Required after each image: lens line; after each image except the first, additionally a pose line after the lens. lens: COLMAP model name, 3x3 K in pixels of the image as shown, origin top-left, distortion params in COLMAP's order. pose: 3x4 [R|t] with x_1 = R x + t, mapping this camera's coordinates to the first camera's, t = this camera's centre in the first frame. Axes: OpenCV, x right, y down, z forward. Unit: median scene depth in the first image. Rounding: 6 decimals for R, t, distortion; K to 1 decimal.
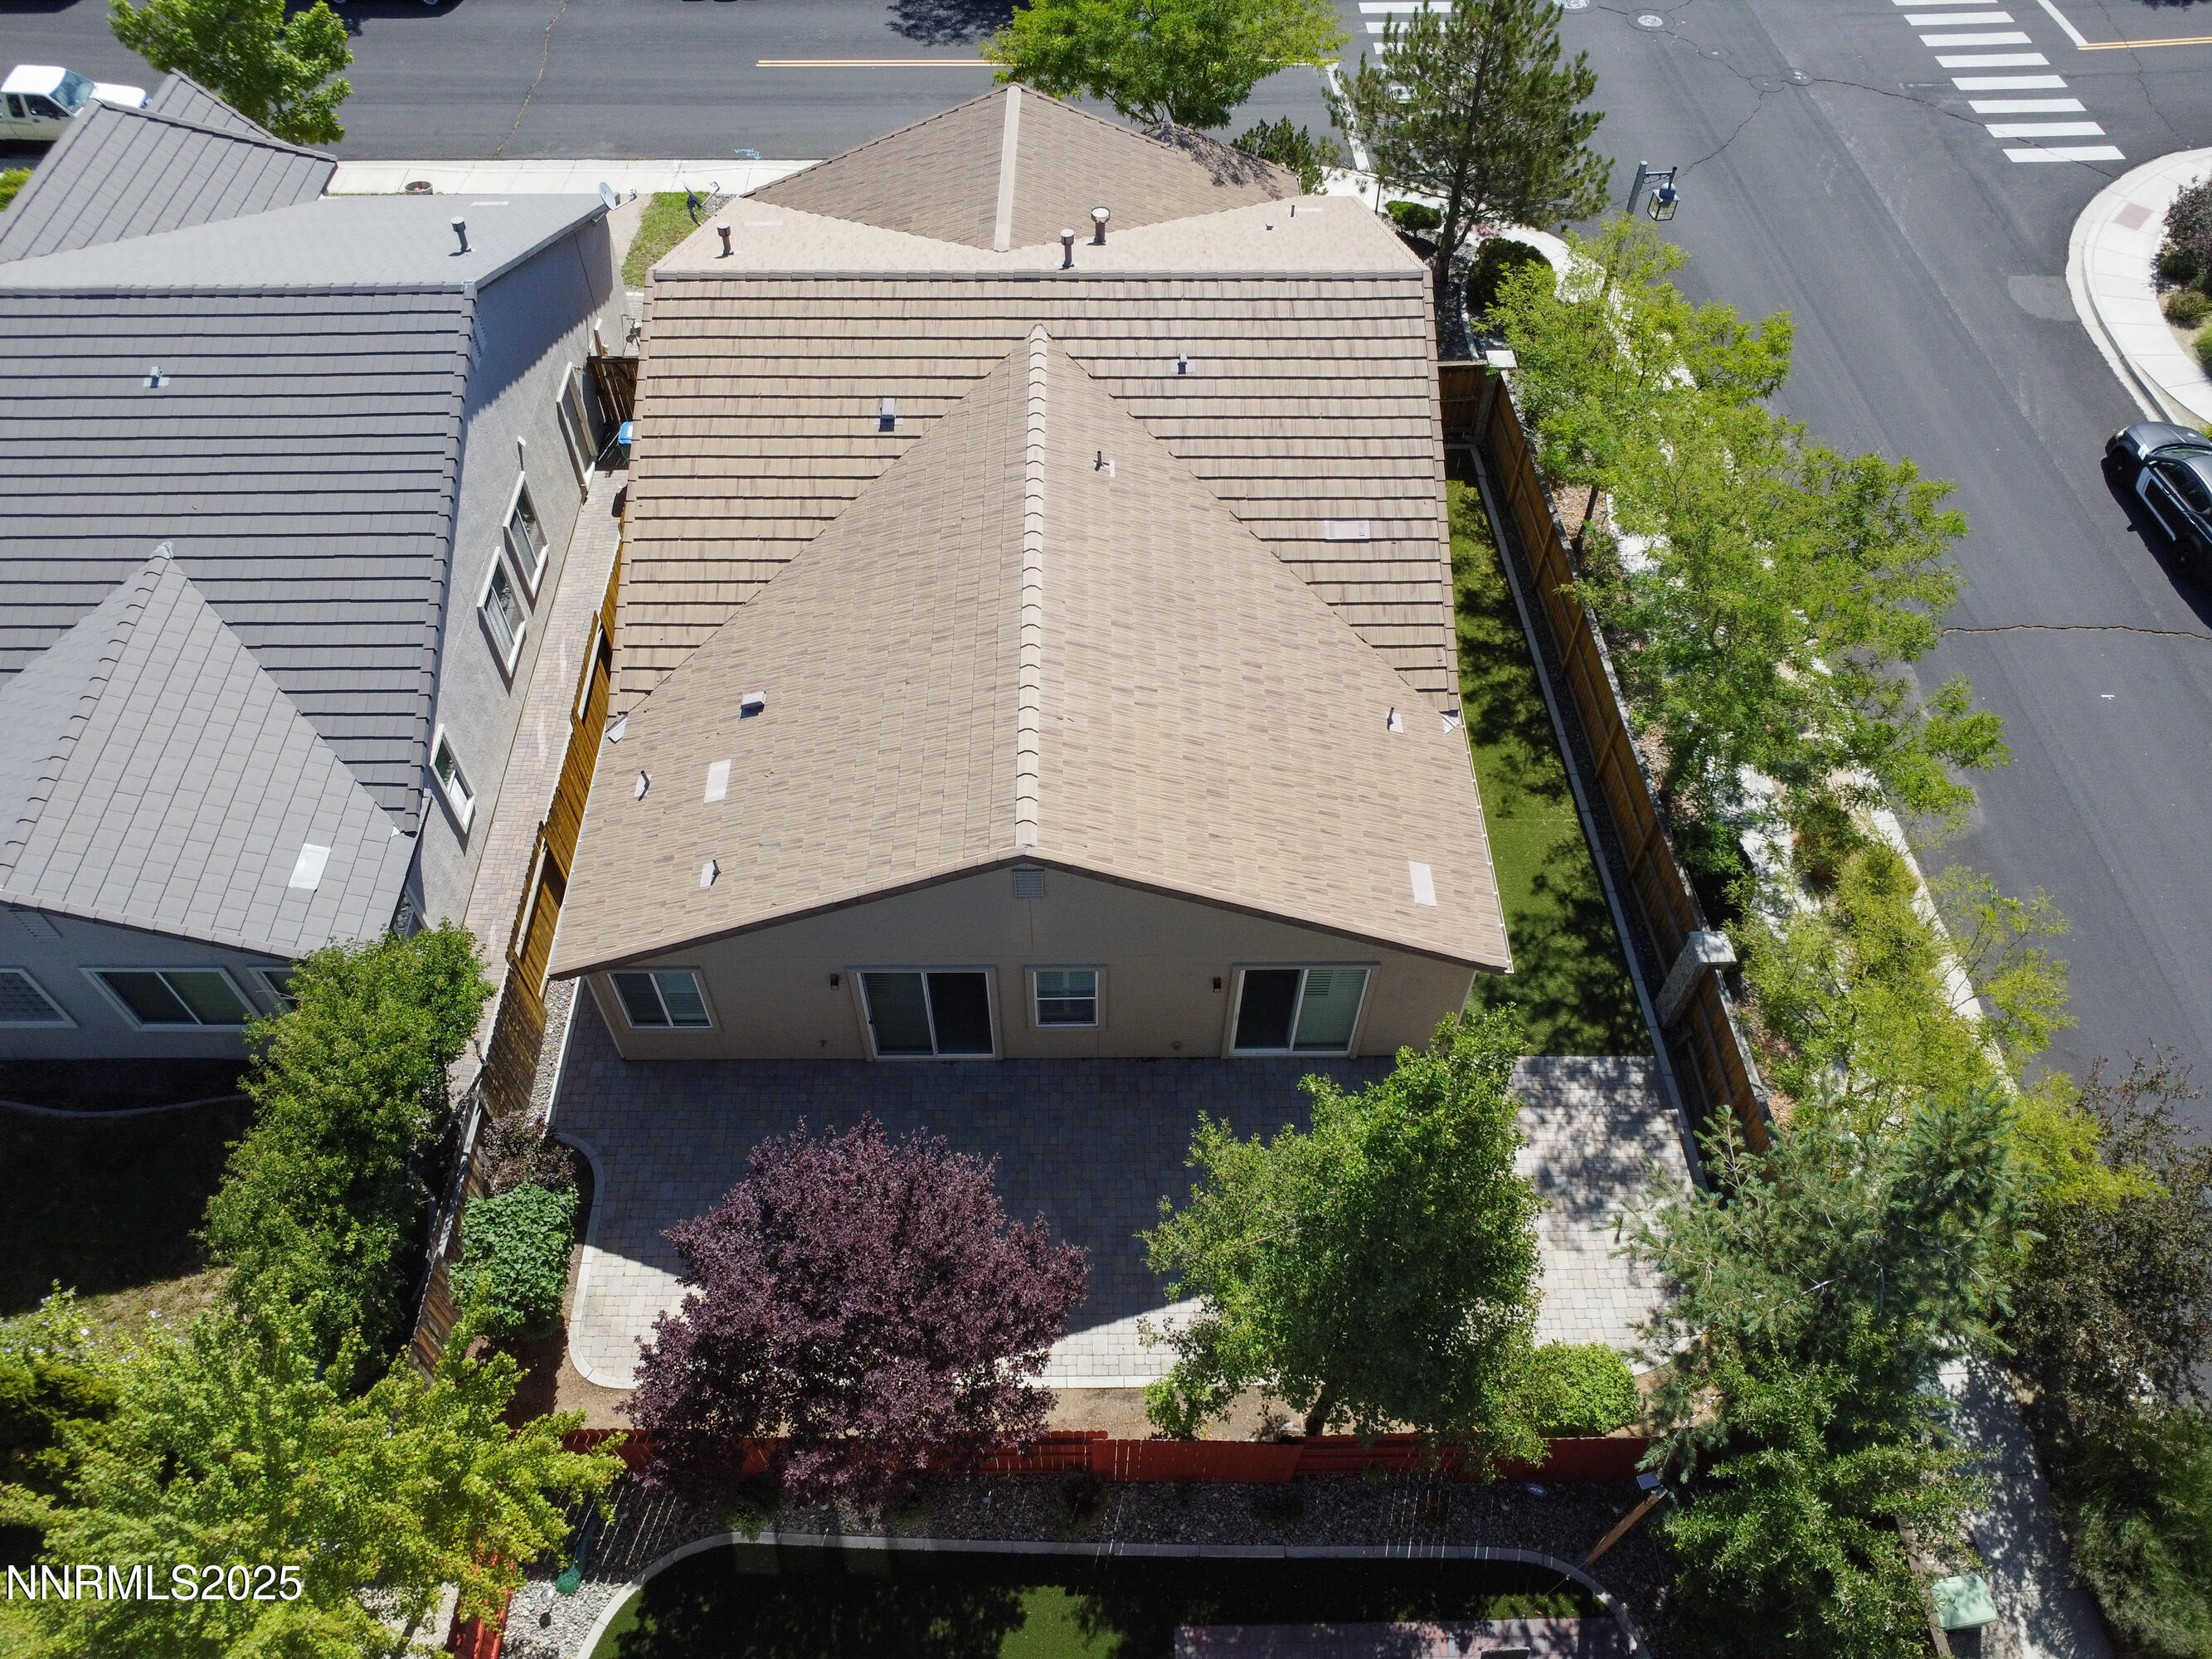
lens RADIAL K [[1603.6, 0, 1100.1], [0, 1603.6, 829.4], [0, 0, 1]] dist [-0.022586, -0.014265]
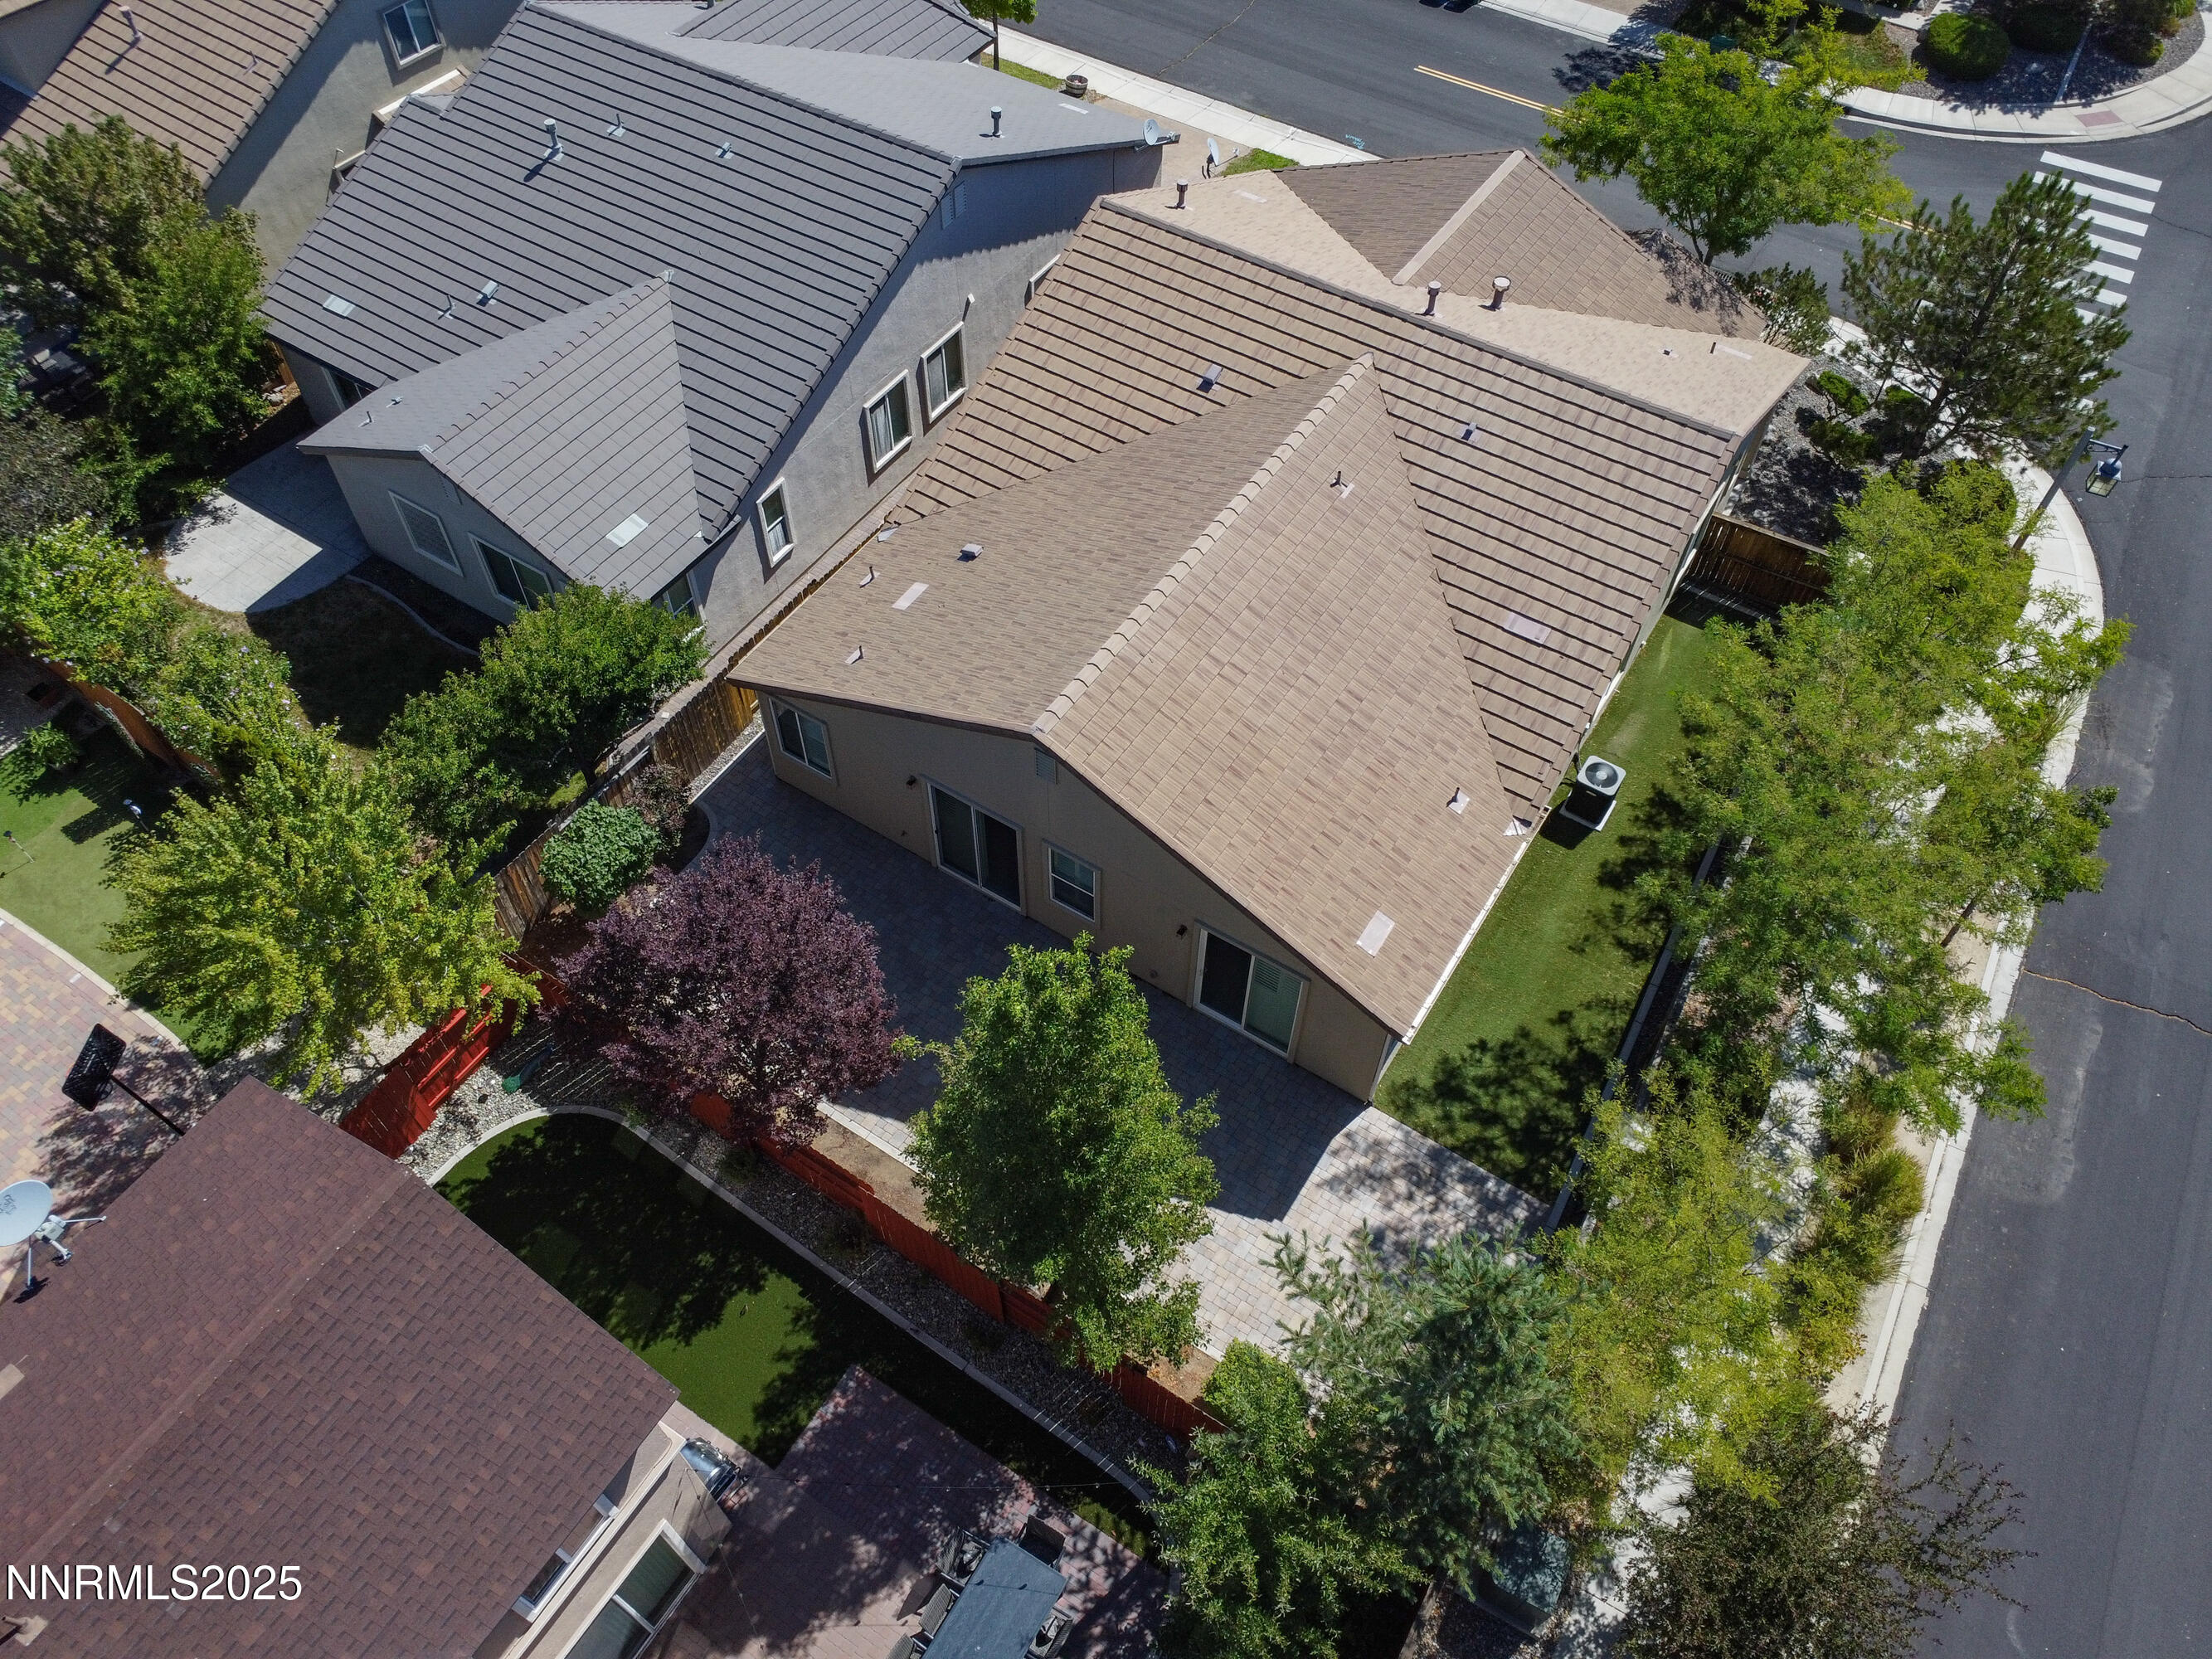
lens RADIAL K [[1595.1, 0, 1100.0], [0, 1595.1, 828.3], [0, 0, 1]] dist [-0.012191, -0.028410]
pose [[0.834680, 0.440964, -0.329940, 0.319420], [-0.437882, 0.894712, 0.088031, -0.037145], [0.334020, 0.070997, 0.939888, -0.074198]]
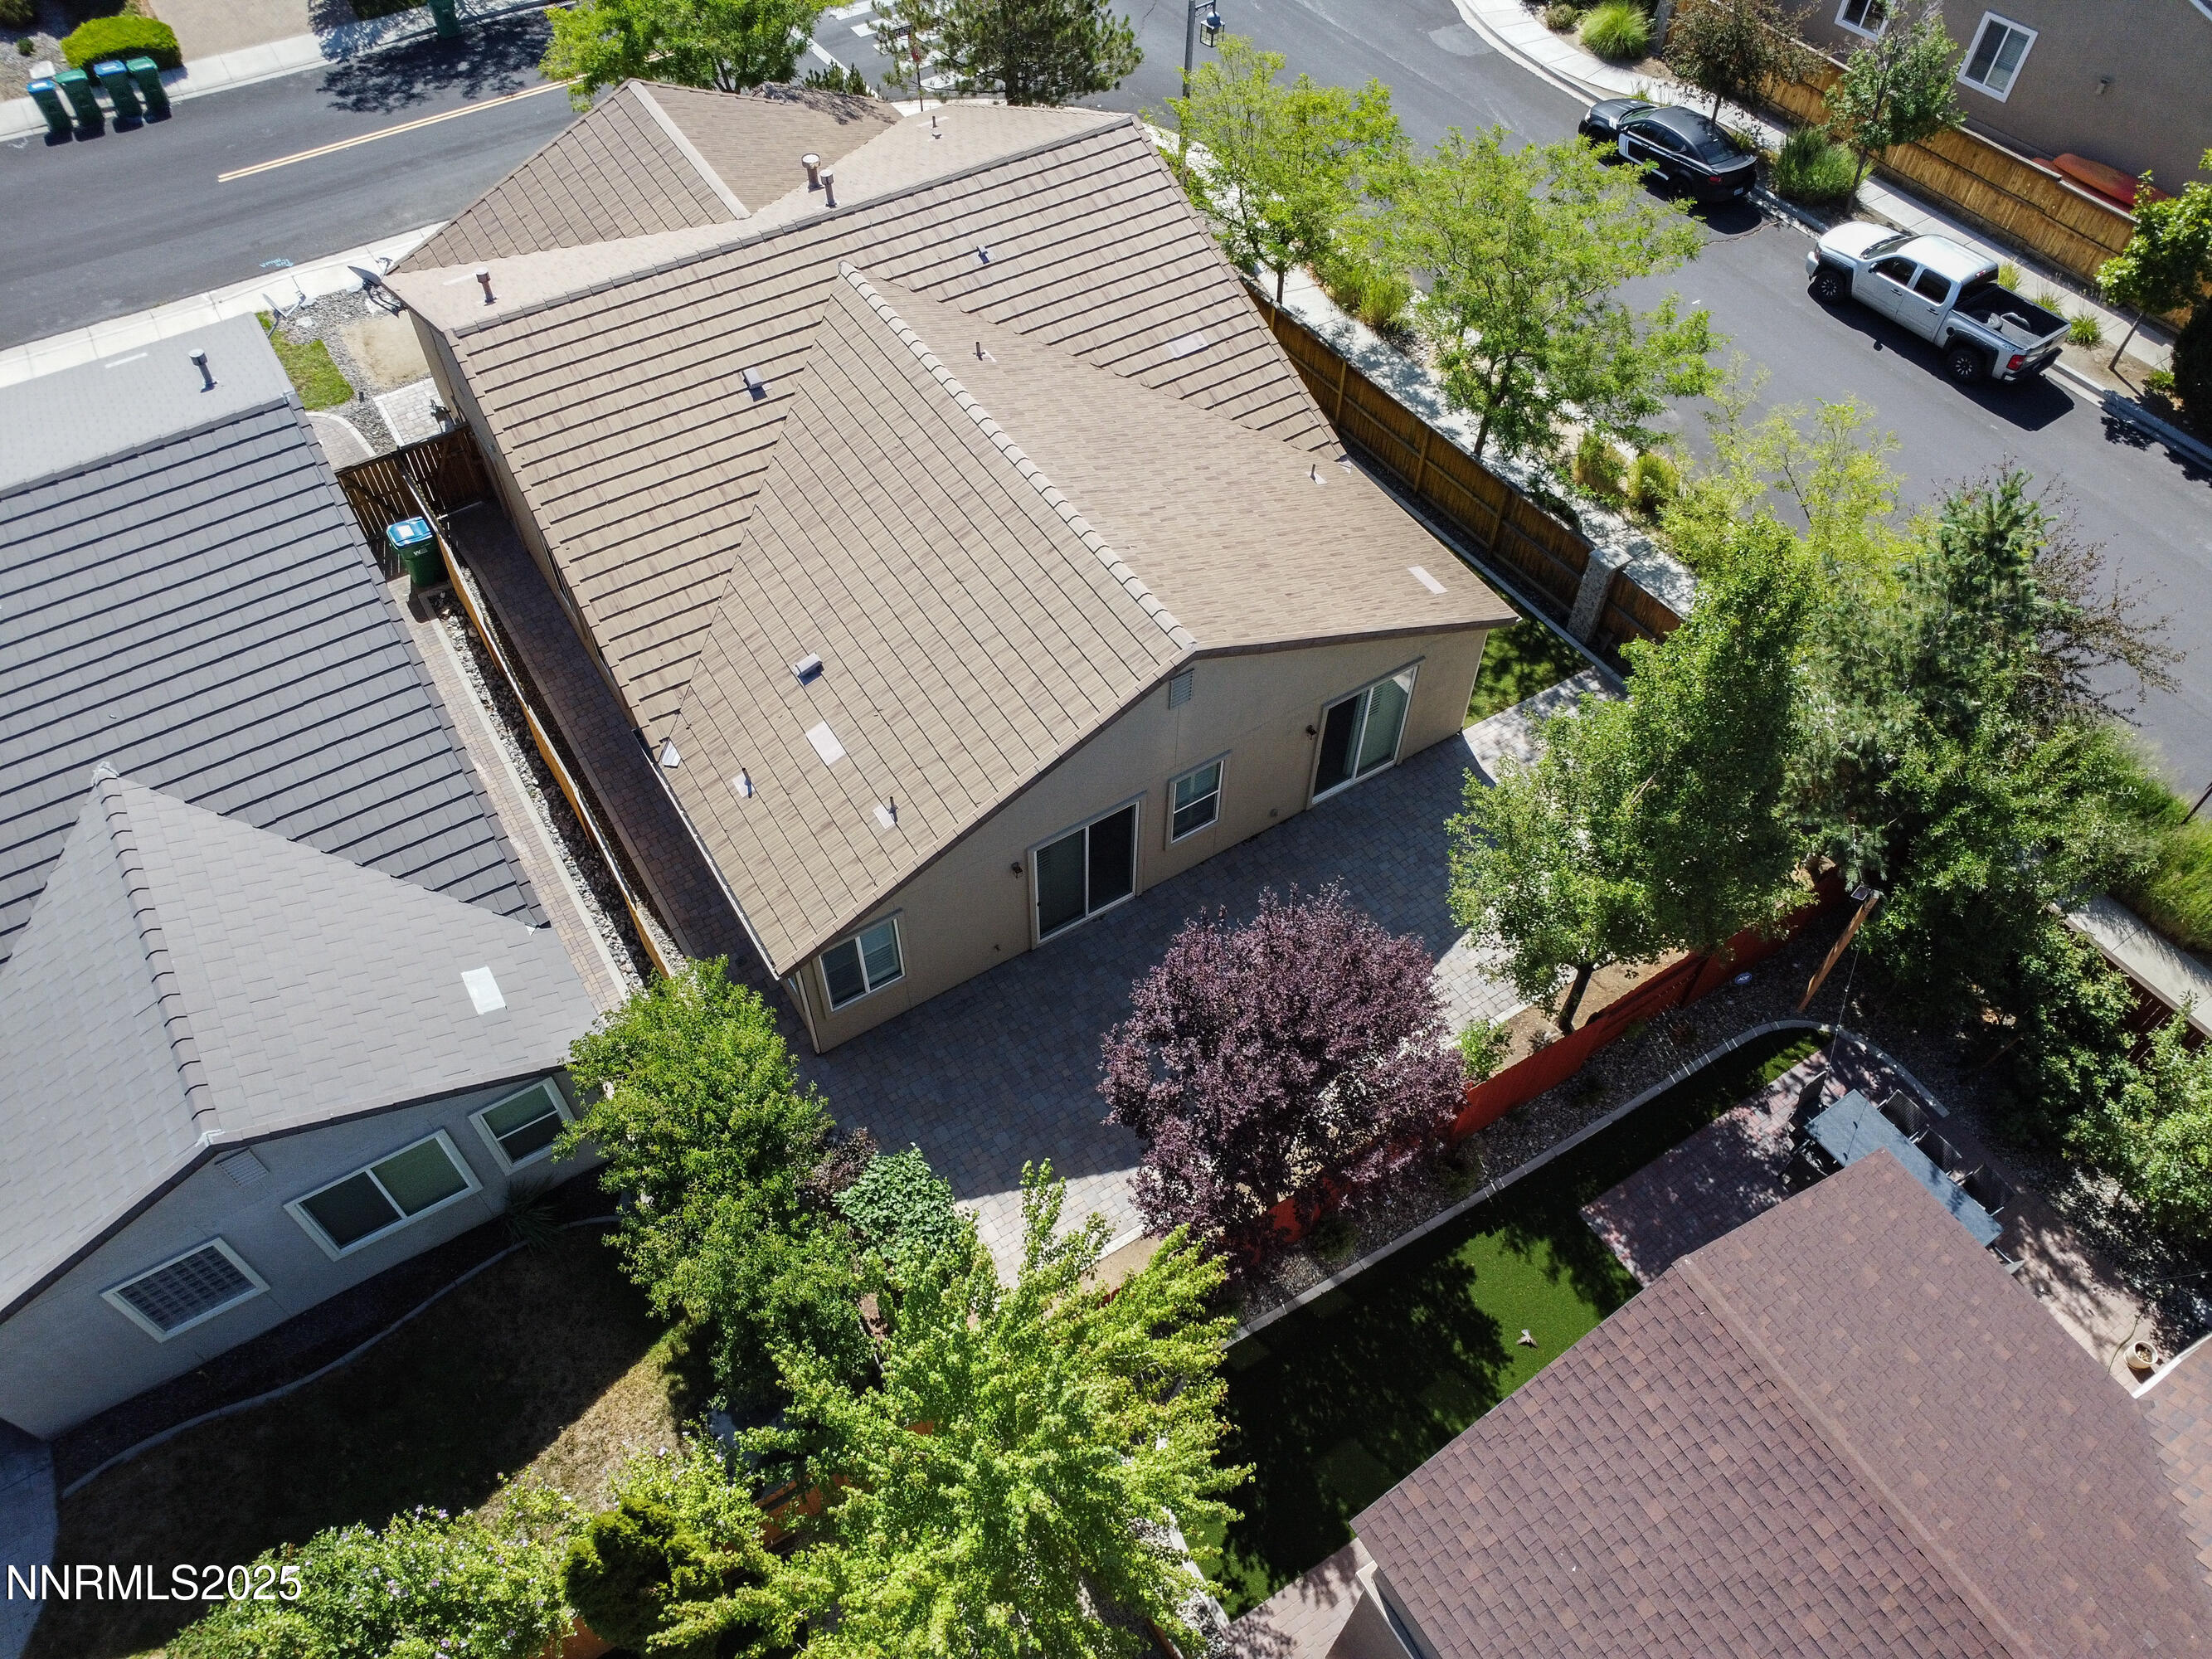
lens RADIAL K [[1603.6, 0, 1100.1], [0, 1603.6, 829.4], [0, 0, 1]] dist [-0.022586, -0.014265]
pose [[0.854936, -0.408837, 0.319274, -0.384798], [0.410208, 0.909579, 0.066301, 0.020719], [-0.317511, 0.074285, 0.945340, -0.007759]]
